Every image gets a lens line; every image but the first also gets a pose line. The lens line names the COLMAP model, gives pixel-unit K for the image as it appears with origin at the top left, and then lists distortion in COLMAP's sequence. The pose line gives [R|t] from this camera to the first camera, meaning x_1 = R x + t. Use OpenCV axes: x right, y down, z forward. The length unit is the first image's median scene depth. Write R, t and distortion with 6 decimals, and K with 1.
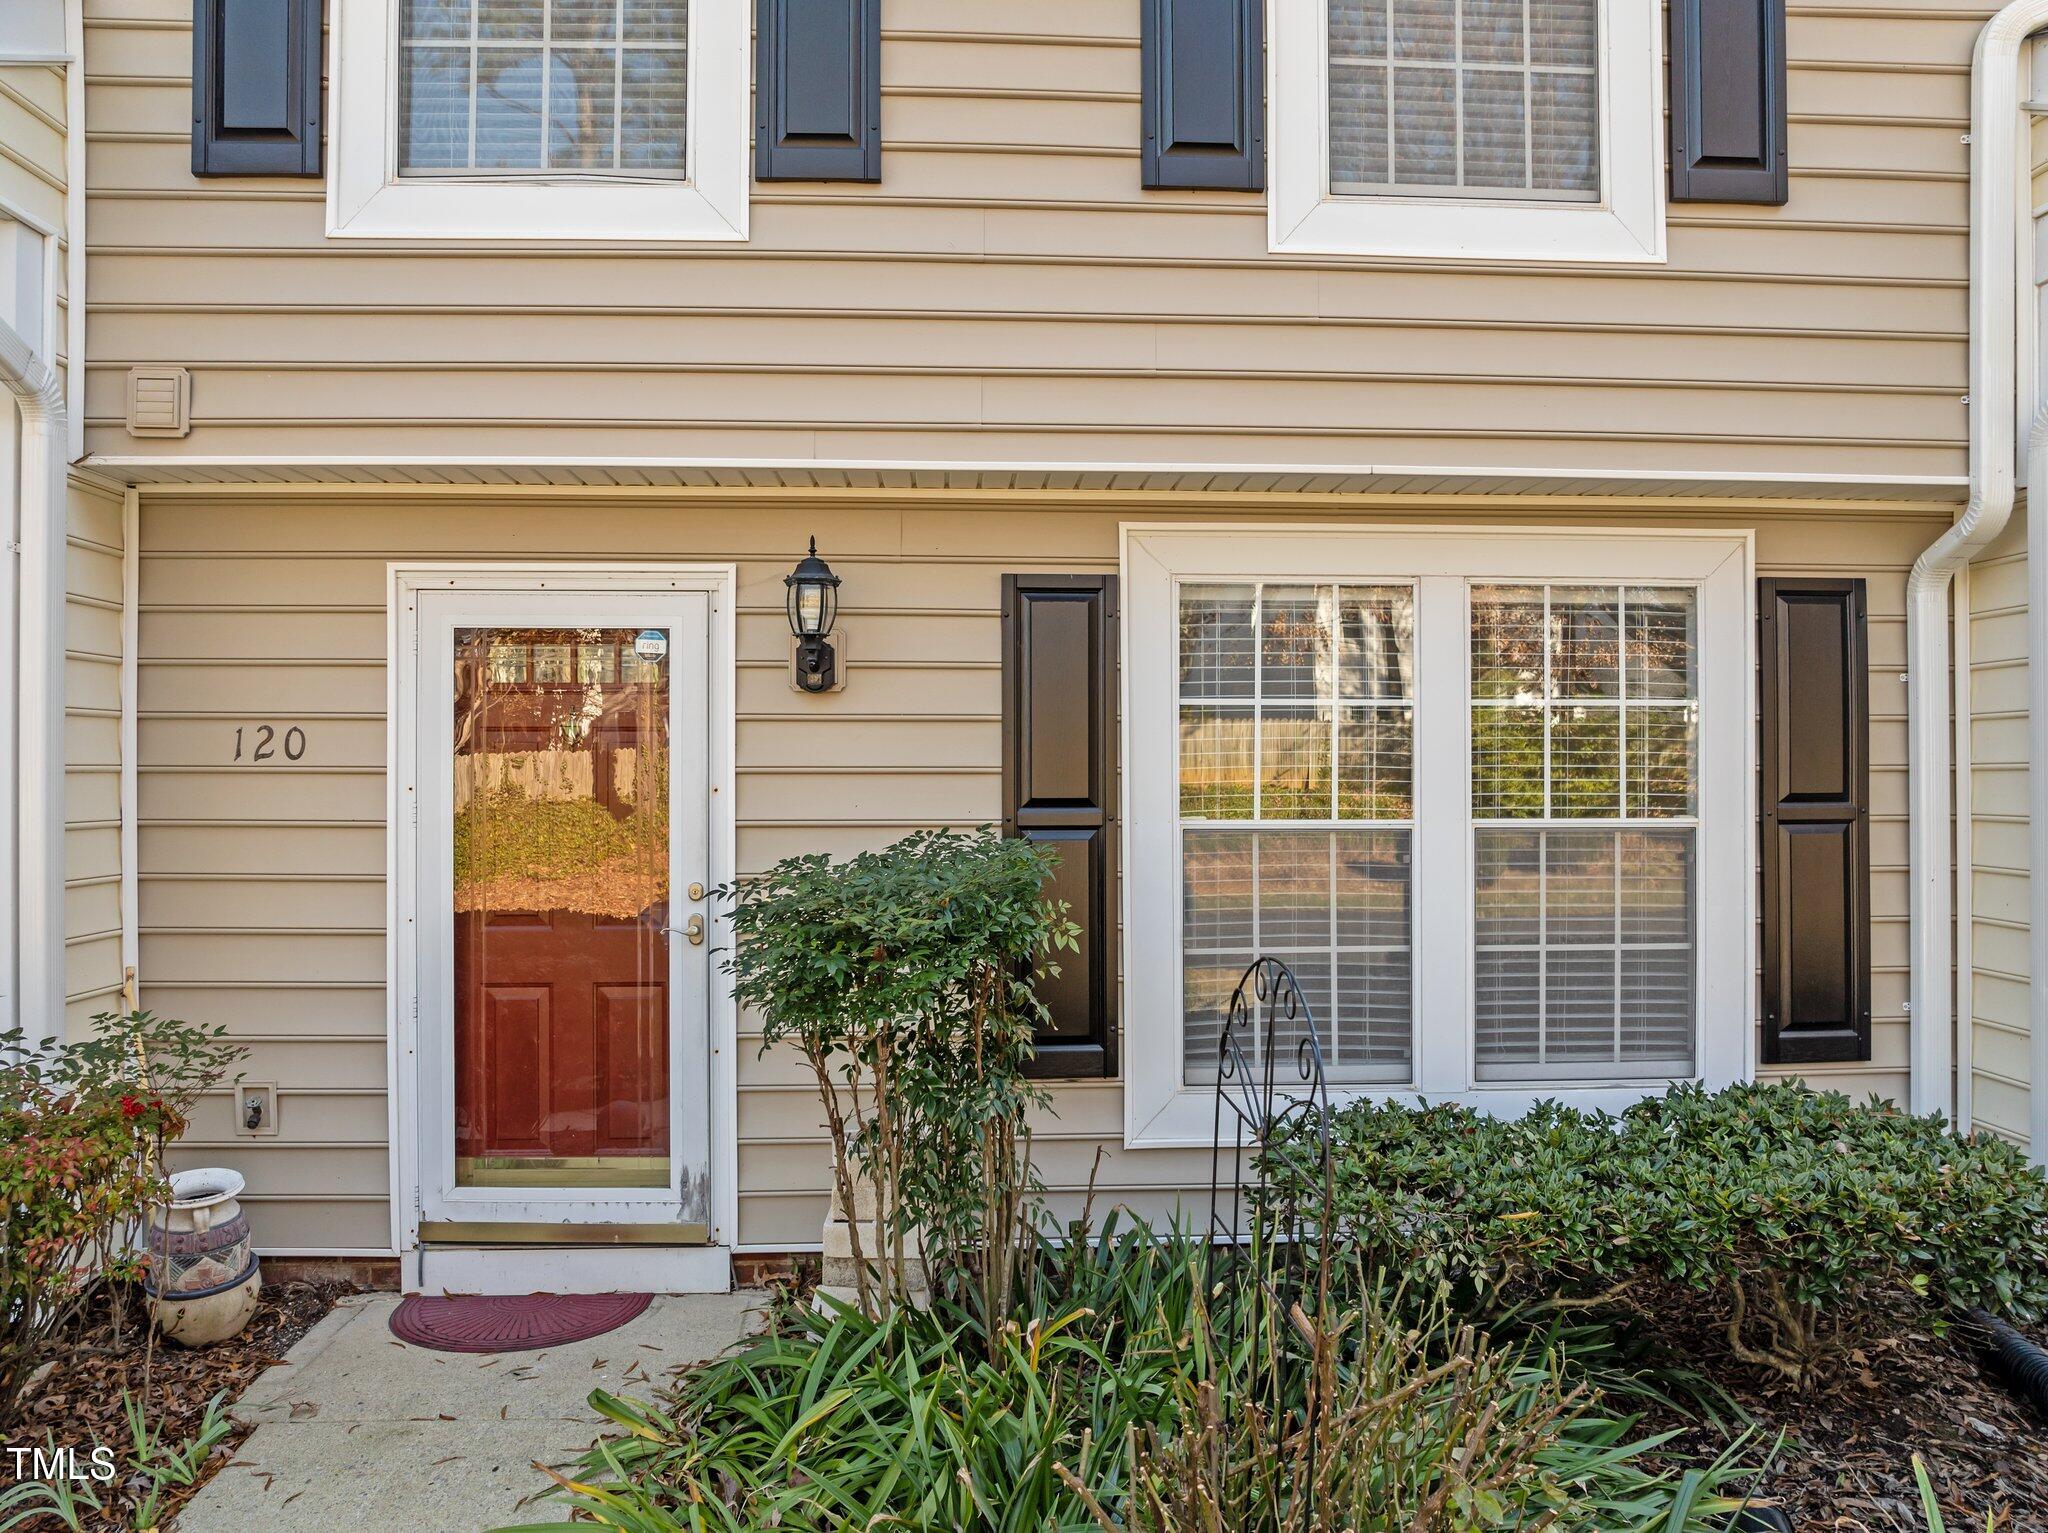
lens RADIAL K [[1456.1, 0, 1024.0], [0, 1456.1, 766.5], [0, 0, 1]] dist [-0.040453, 0.000100]
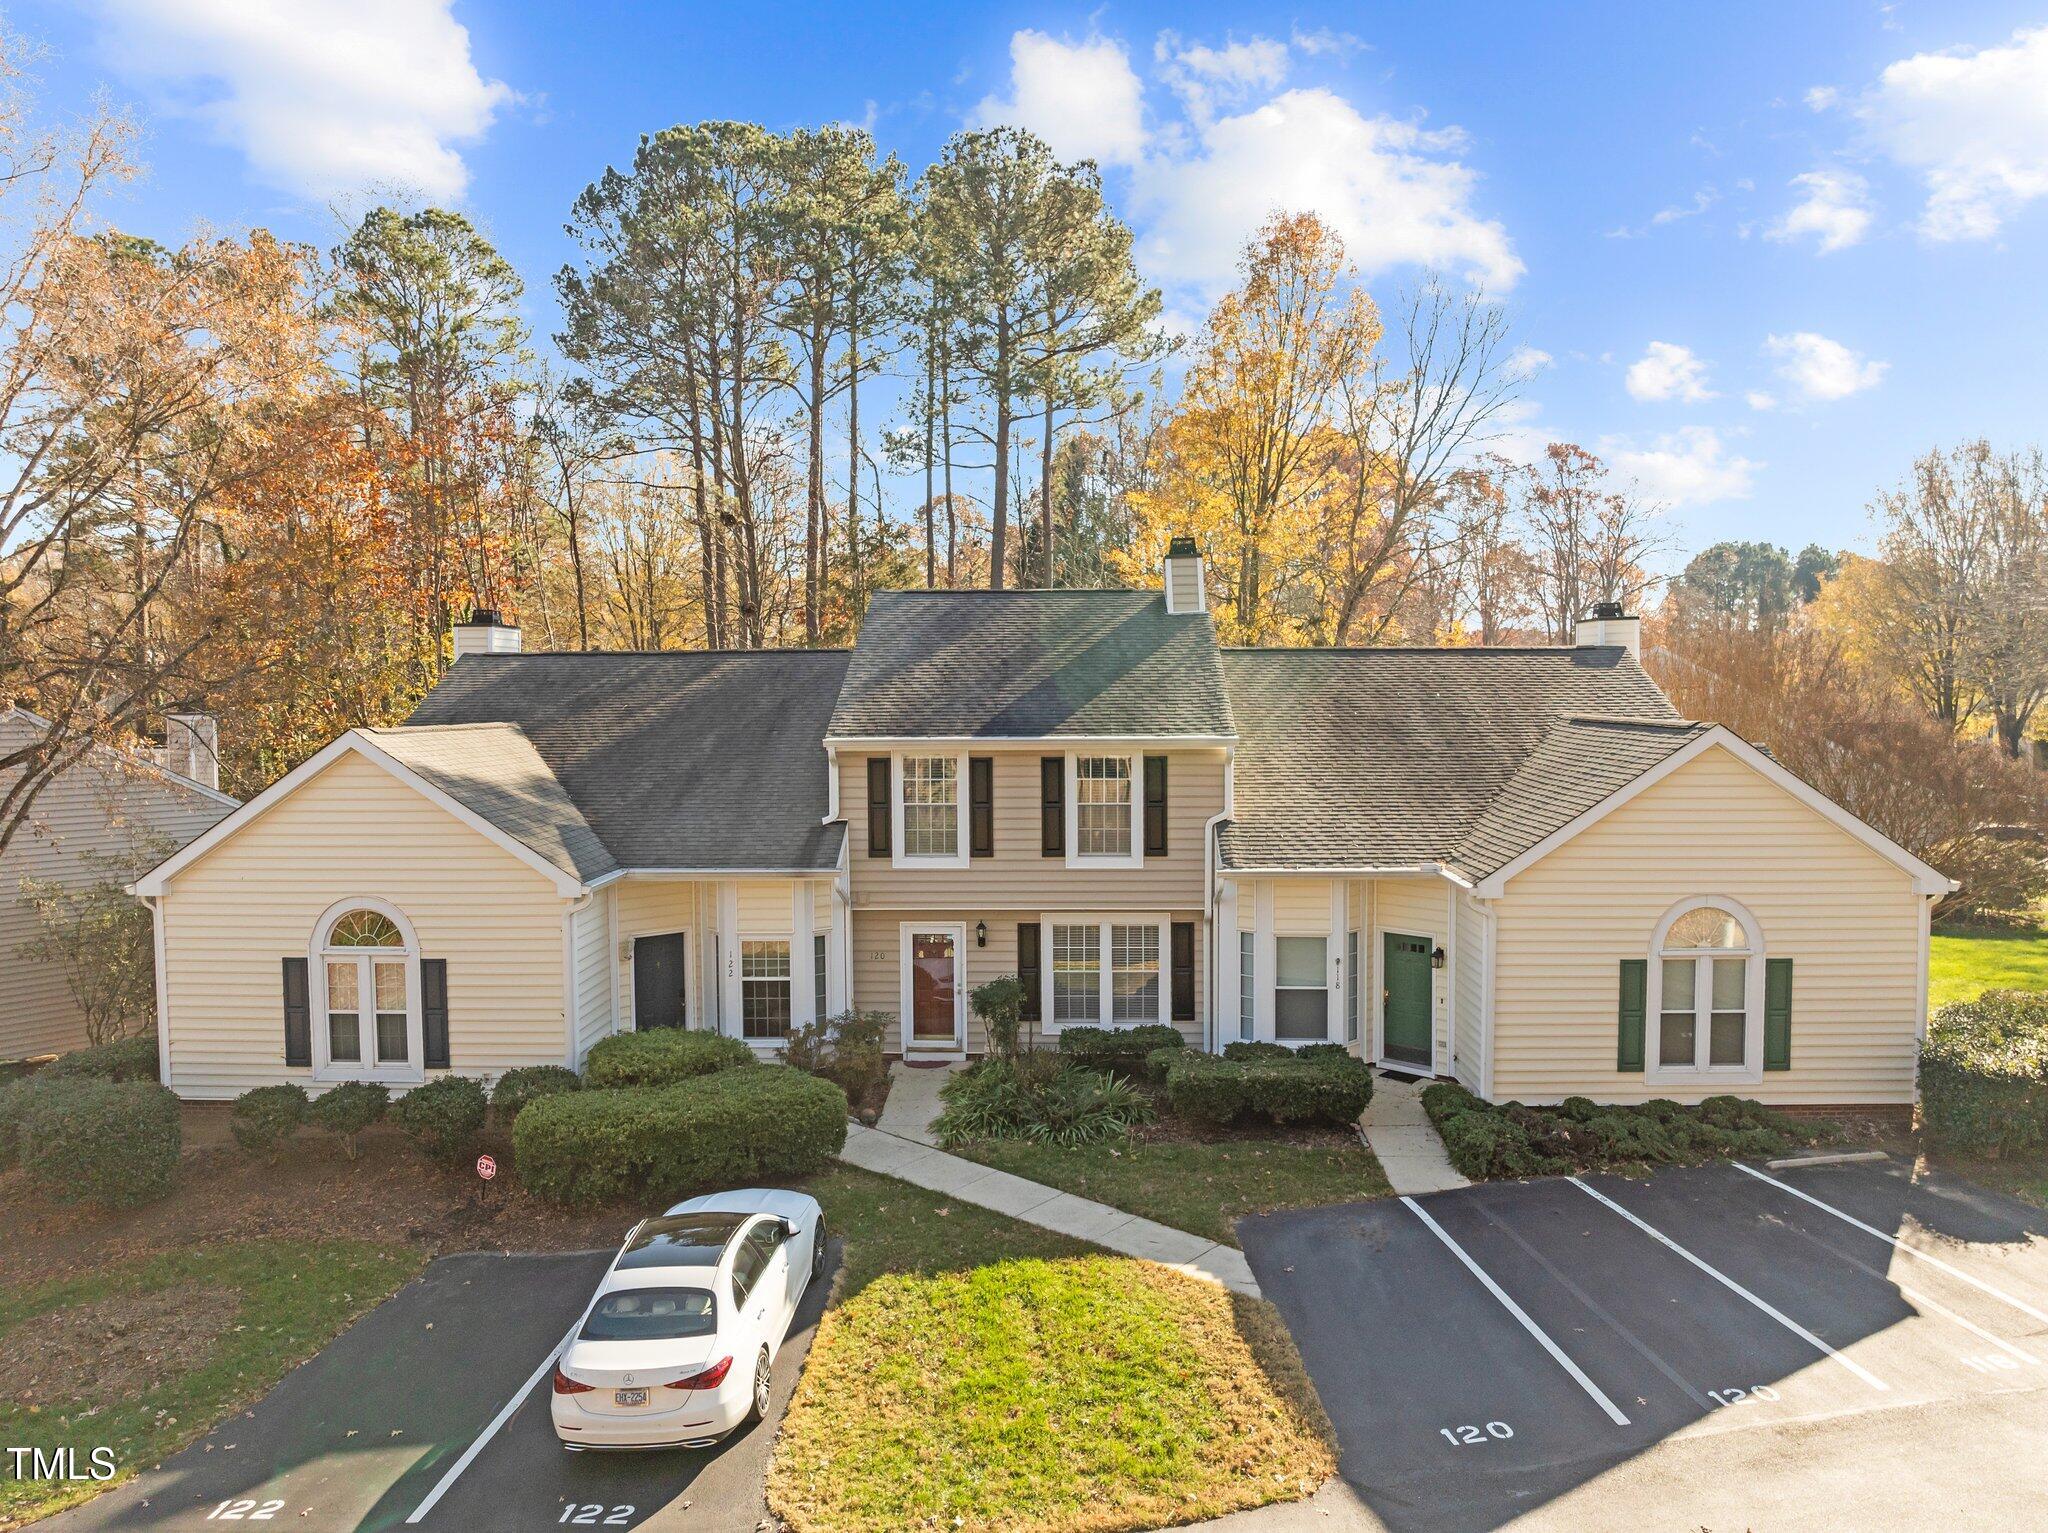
lens RADIAL K [[1421.2, 0, 1024.0], [0, 1421.2, 766.5], [0, 0, 1]] dist [-0.000775, -0.000360]
pose [[0.996190, -0.001176, -0.087201, 0.456993], [0.005544, 0.998740, 0.049868, -0.959797], [0.087033, -0.050162, 0.994942, -4.064698]]
